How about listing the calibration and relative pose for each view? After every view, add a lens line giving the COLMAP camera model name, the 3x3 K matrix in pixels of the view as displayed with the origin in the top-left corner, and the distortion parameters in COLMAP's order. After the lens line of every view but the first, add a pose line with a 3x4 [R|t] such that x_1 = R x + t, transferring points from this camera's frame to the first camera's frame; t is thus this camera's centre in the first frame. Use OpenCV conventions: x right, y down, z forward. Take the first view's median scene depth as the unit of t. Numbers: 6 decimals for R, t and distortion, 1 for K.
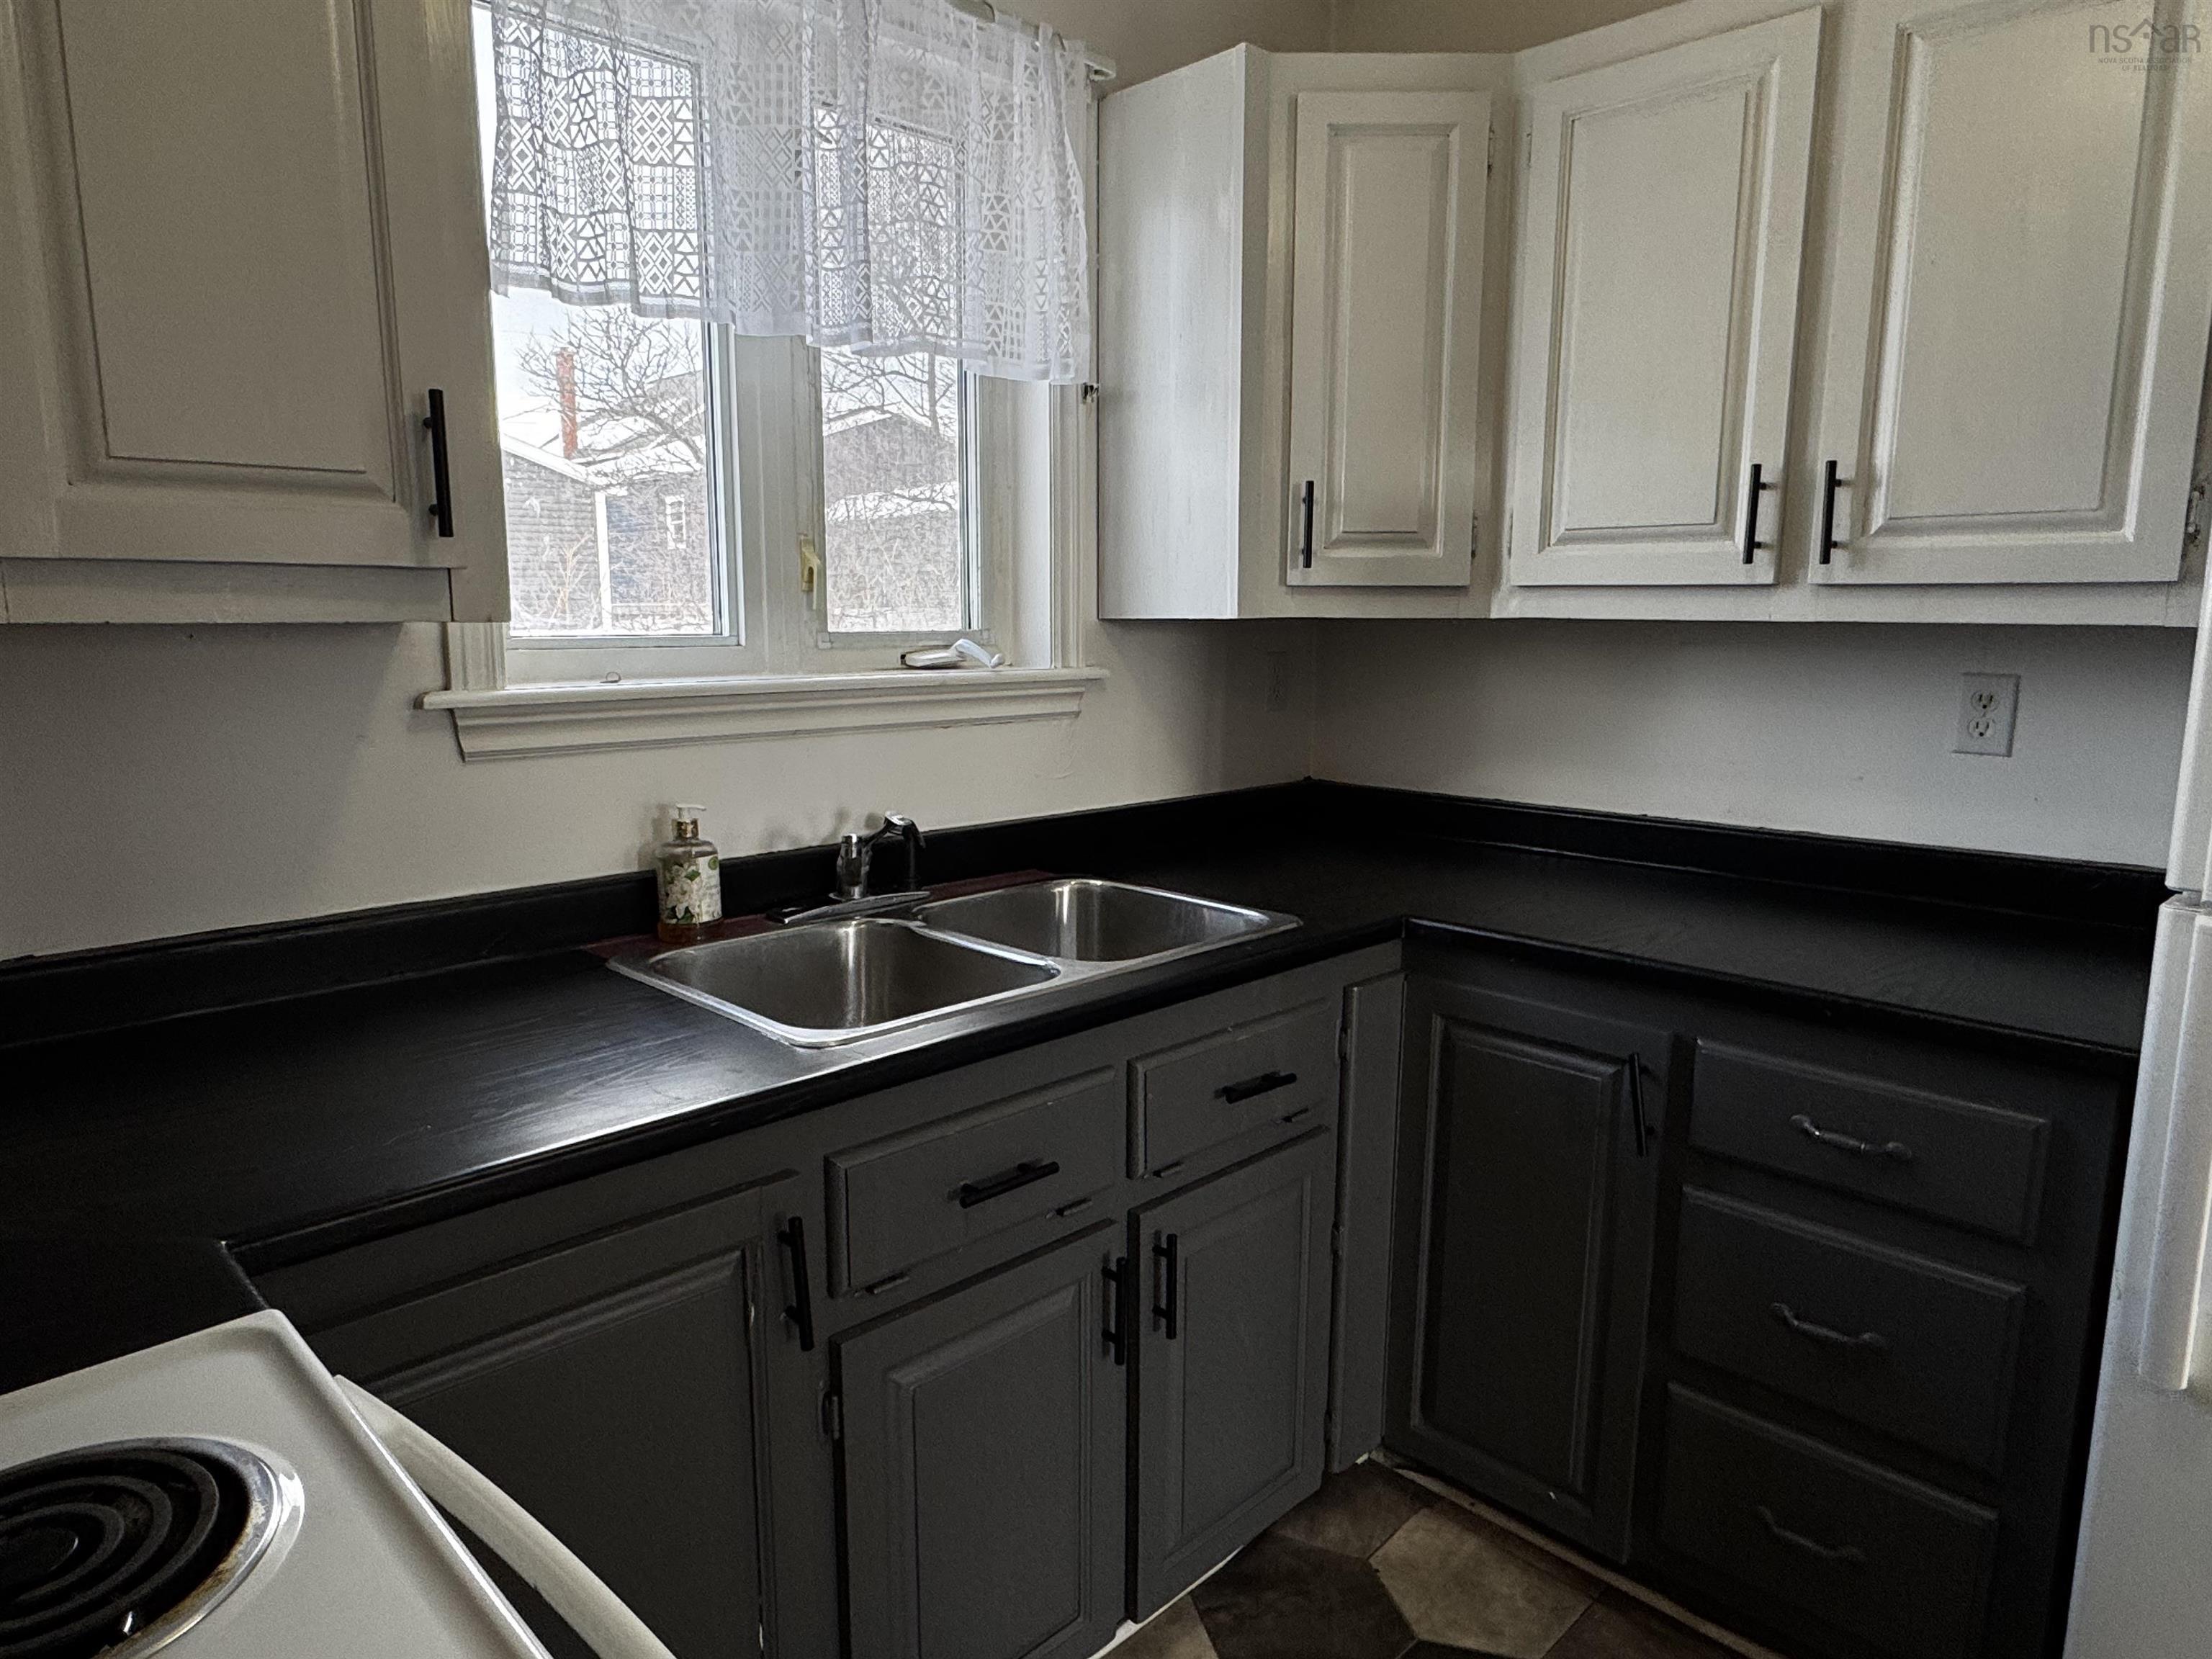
lens RADIAL K [[1359.7, 0, 1098.8], [0, 1359.7, 836.3], [0, 0, 1]] dist [-0.002151, -0.001249]
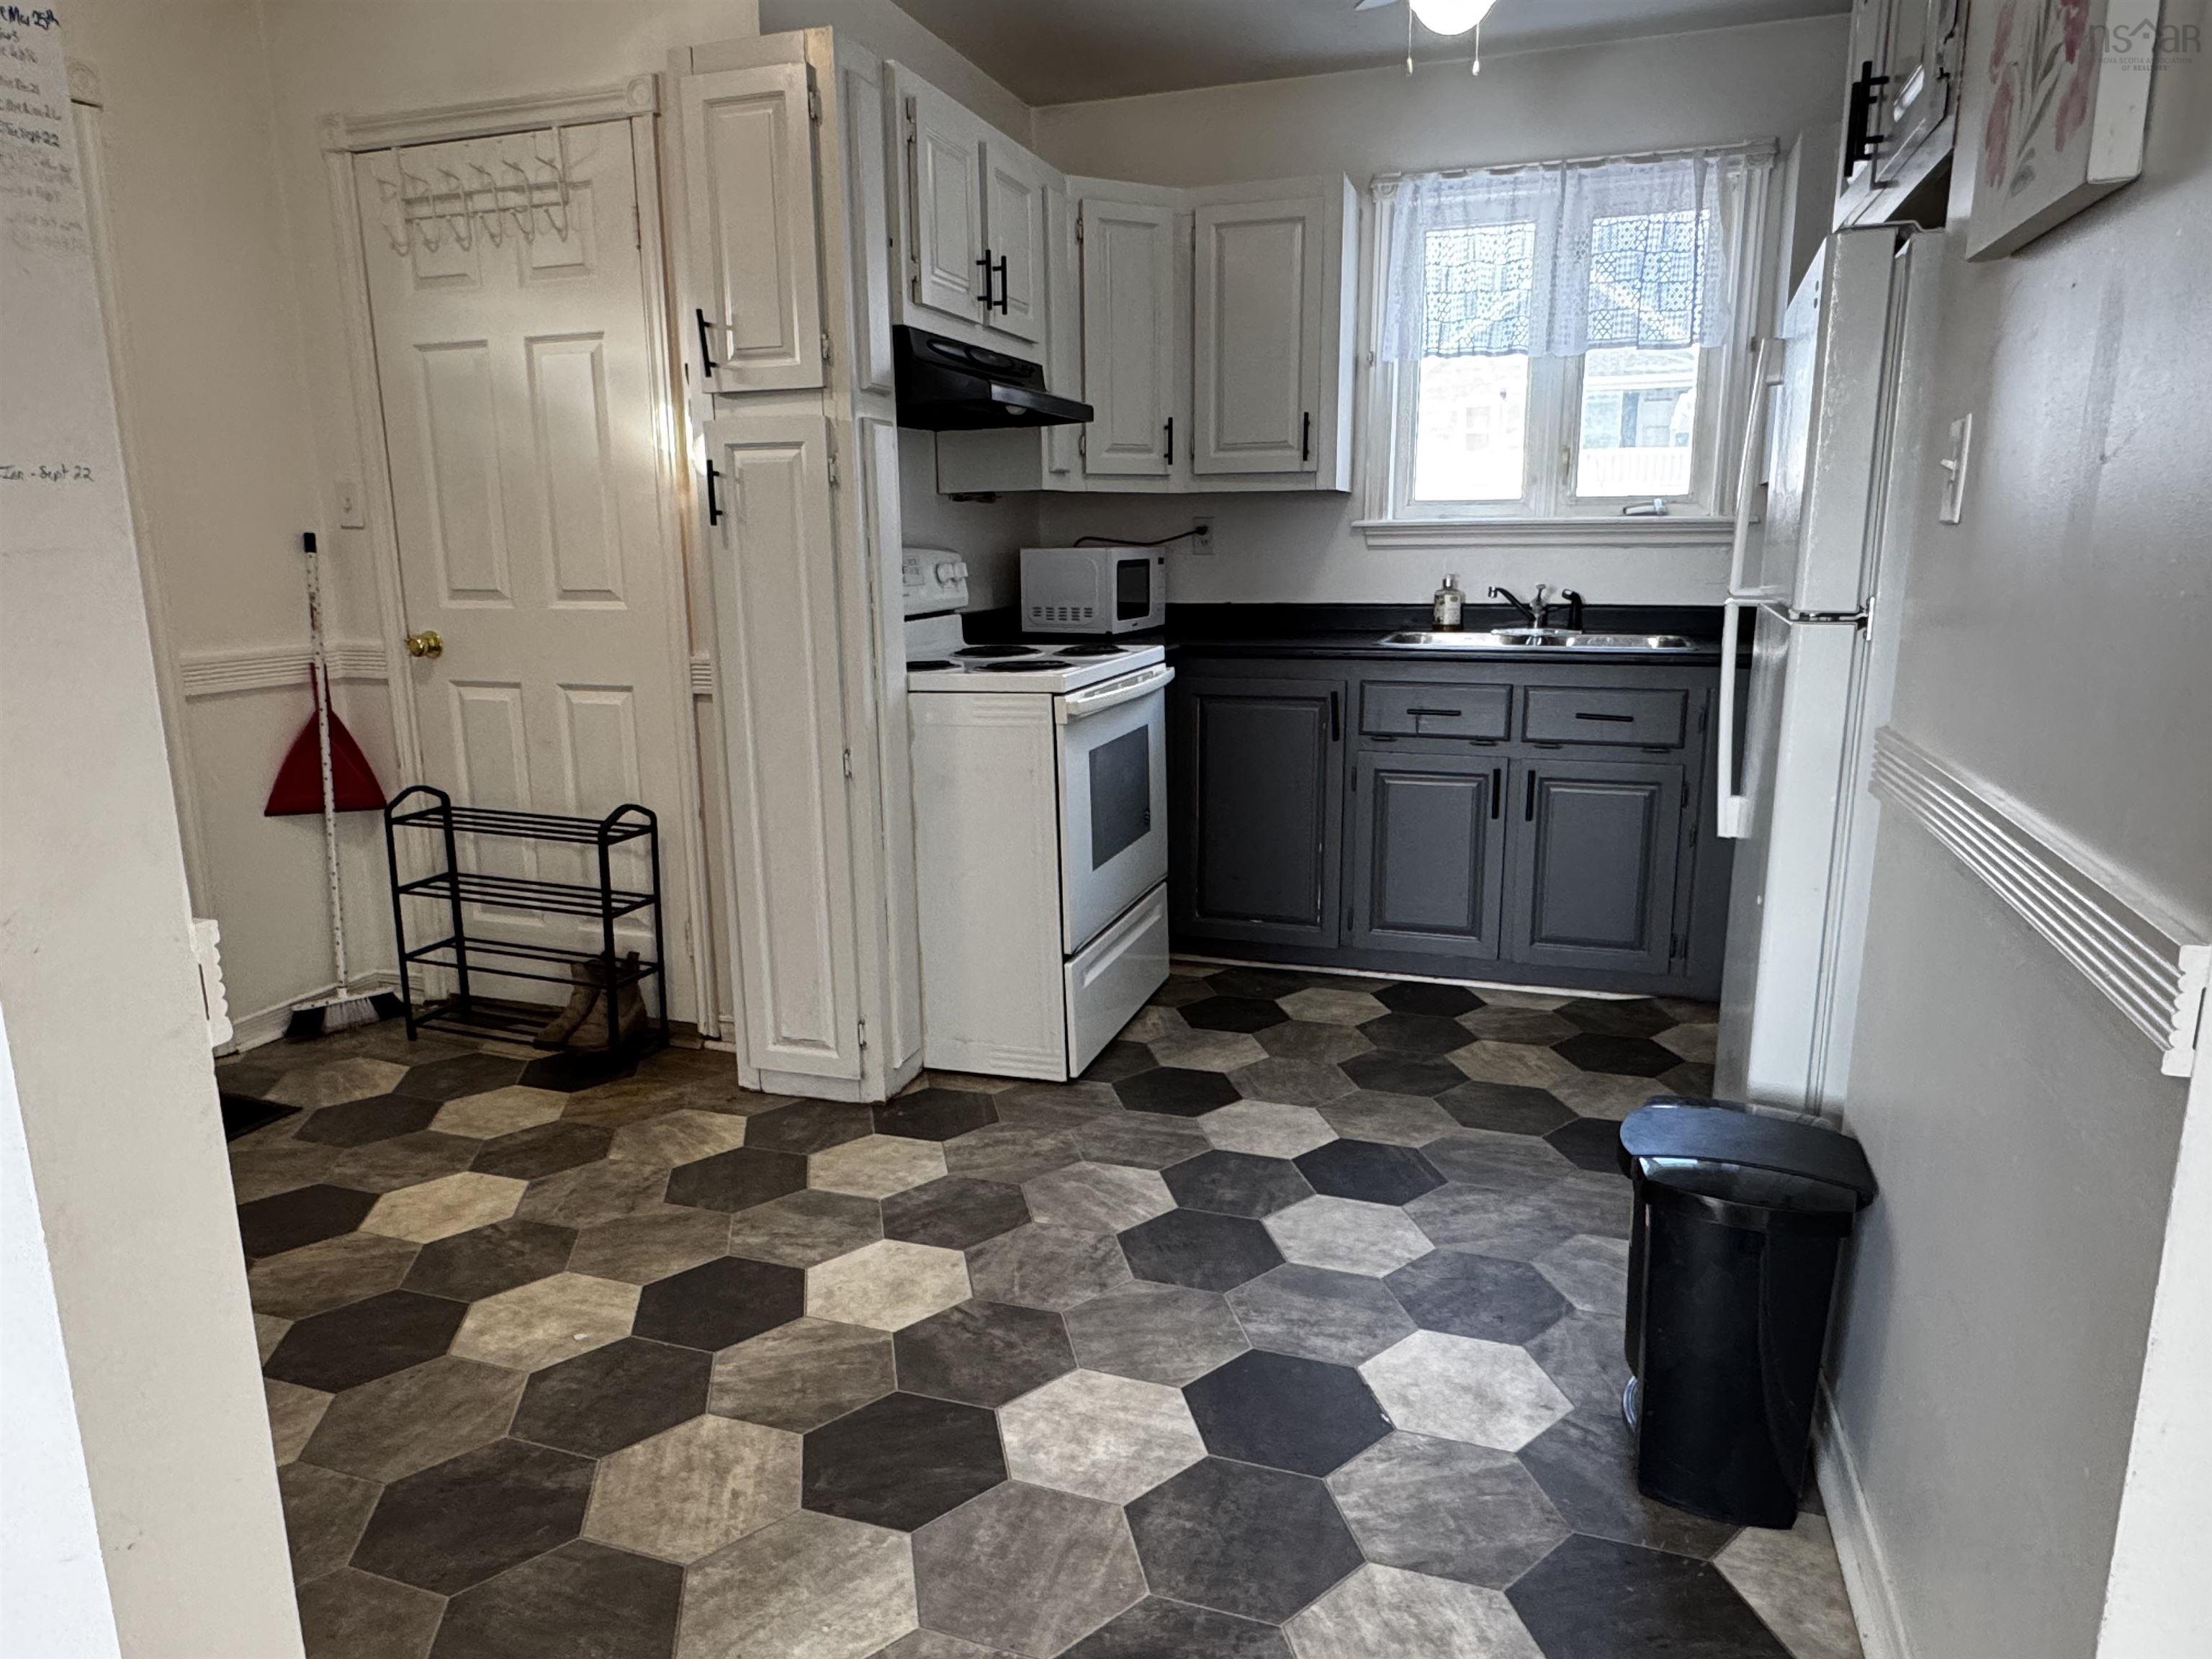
lens RADIAL K [[1386.5, 0, 1101.9], [0, 1386.5, 831.8], [0, 0, 1]] dist [-0.002481, 0.001569]
pose [[0.449313, 0.181034, -0.874840, 1.337847], [-0.133896, 0.981838, 0.134407, 0.146320], [0.883284, 0.056746, 0.465392, -0.490286]]
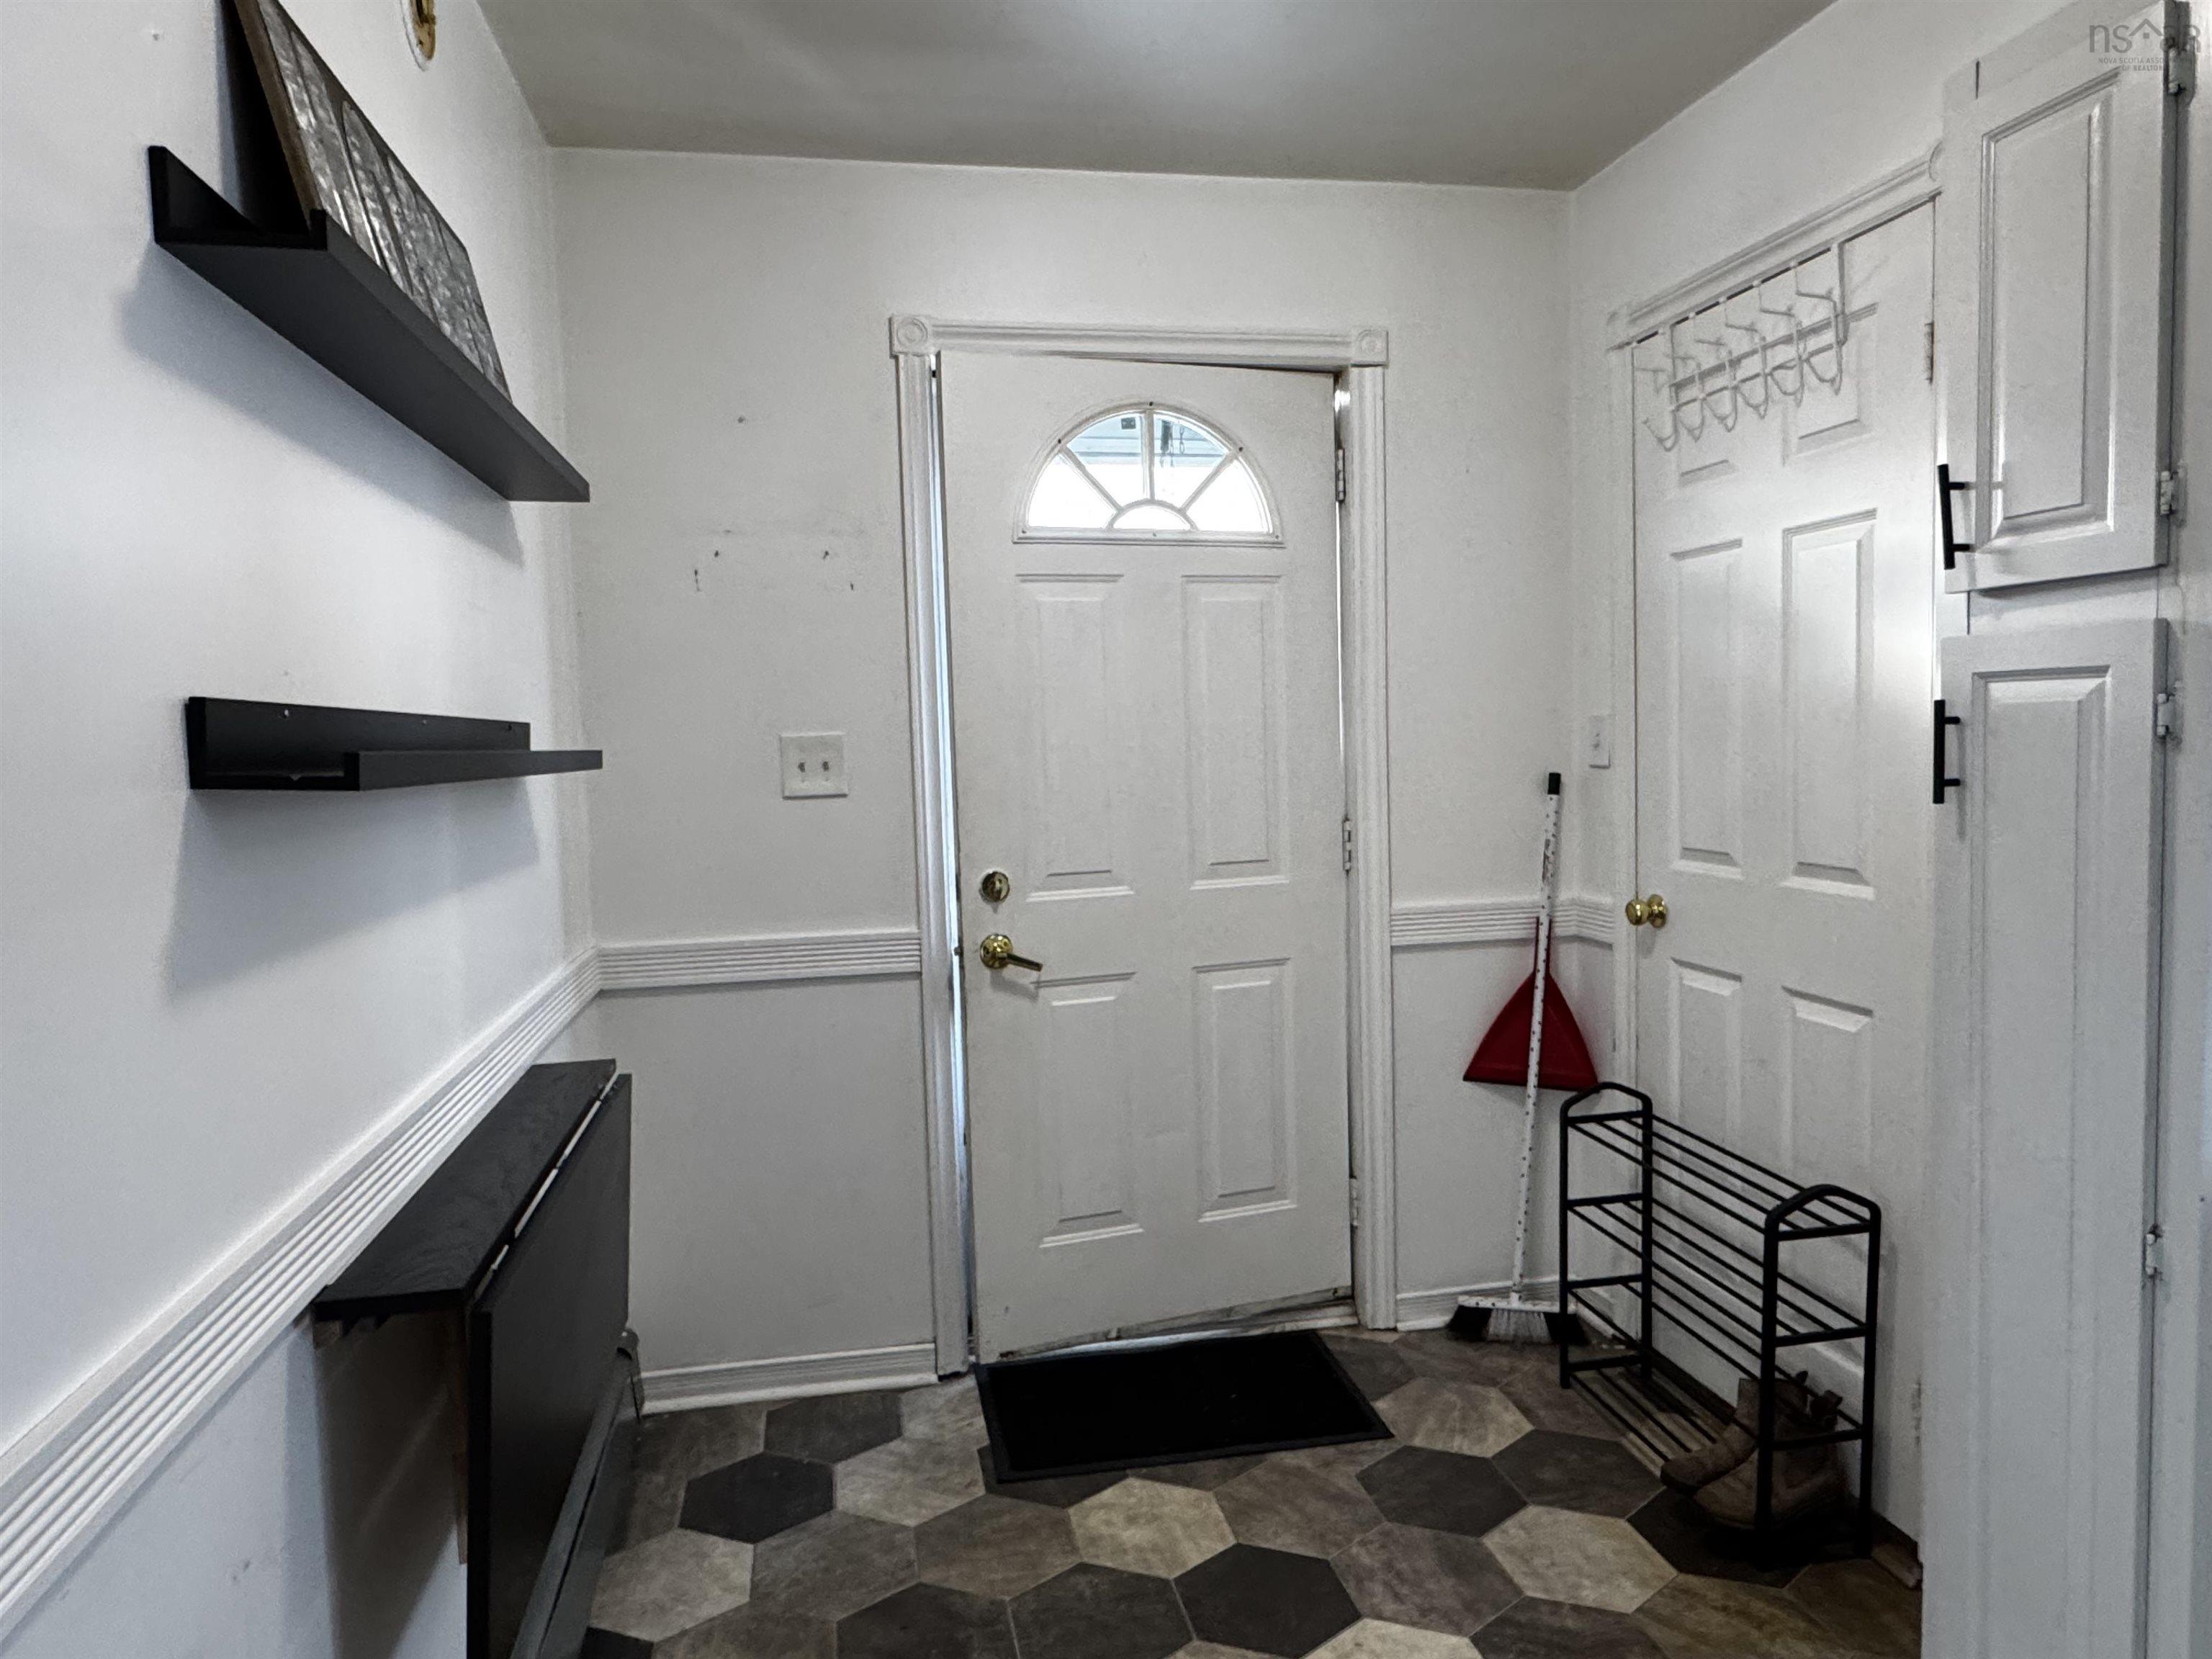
lens RADIAL K [[1386.5, 0, 1099.5], [0, 1386.5, 825.8], [0, 0, 1]] dist [-0.002481, 0.001569]
pose [[-0.558023, 0.073896, -0.826528, 0.886664], [-0.105530, 0.981621, 0.159010, 0.016454], [0.823088, 0.175955, -0.539969, -0.167925]]
